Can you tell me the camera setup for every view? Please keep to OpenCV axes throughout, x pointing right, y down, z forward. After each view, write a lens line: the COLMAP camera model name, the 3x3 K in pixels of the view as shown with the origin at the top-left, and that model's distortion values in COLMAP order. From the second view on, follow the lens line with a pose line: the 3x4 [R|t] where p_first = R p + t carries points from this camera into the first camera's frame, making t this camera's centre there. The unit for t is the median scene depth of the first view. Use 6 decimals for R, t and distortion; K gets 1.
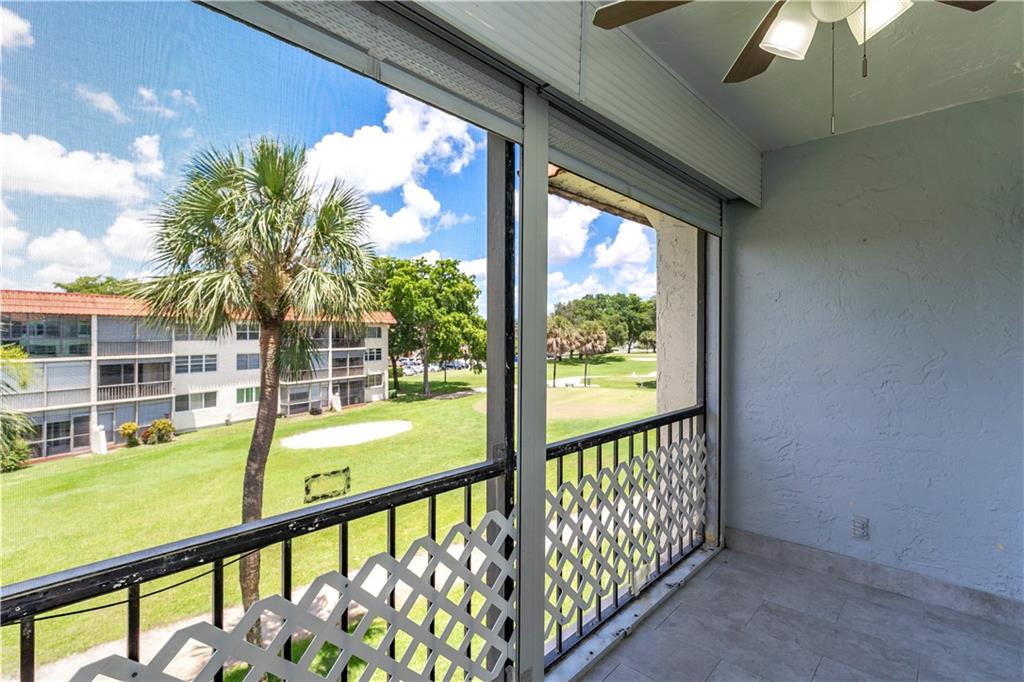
lens RADIAL K [[499.7, 0, 508.3], [0, 499.7, 336.9], [0, 0, 1]] dist [0.000398, 0.000051]
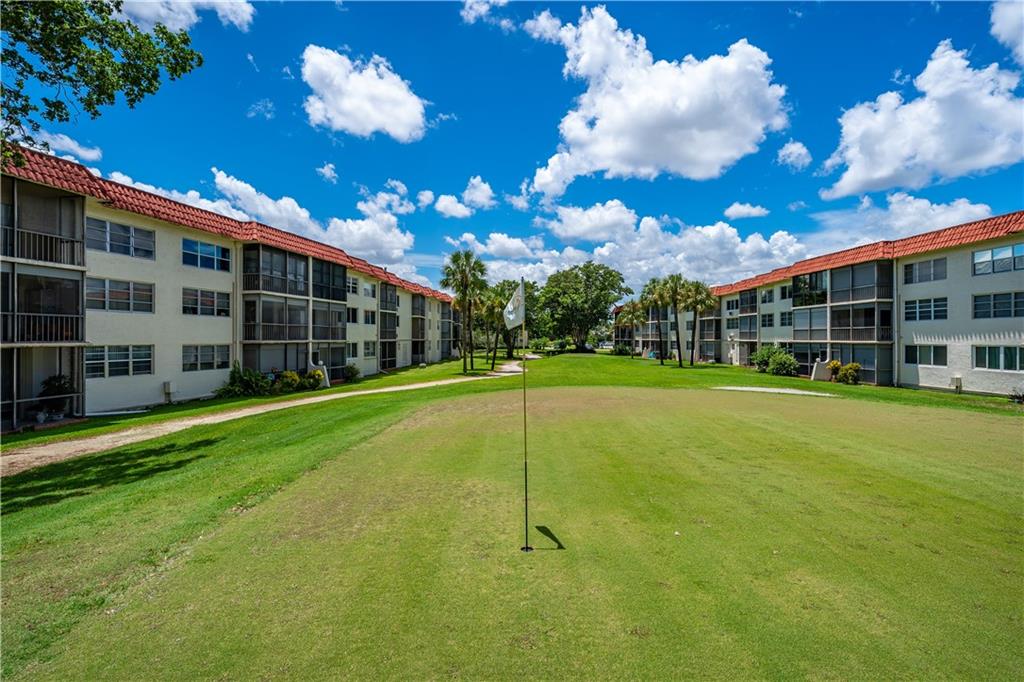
lens RADIAL K [[476.1, 0, 511.8], [0, 476.1, 336.4], [0, 0, 1]] dist [0.000158, 0.000022]
pose [[-0.851474, -0.000924, -0.524396, 0.379237], [-0.005810, 0.999954, 0.007671, 0.095753], [0.524365, 0.009579, -0.851440, 1.309945]]
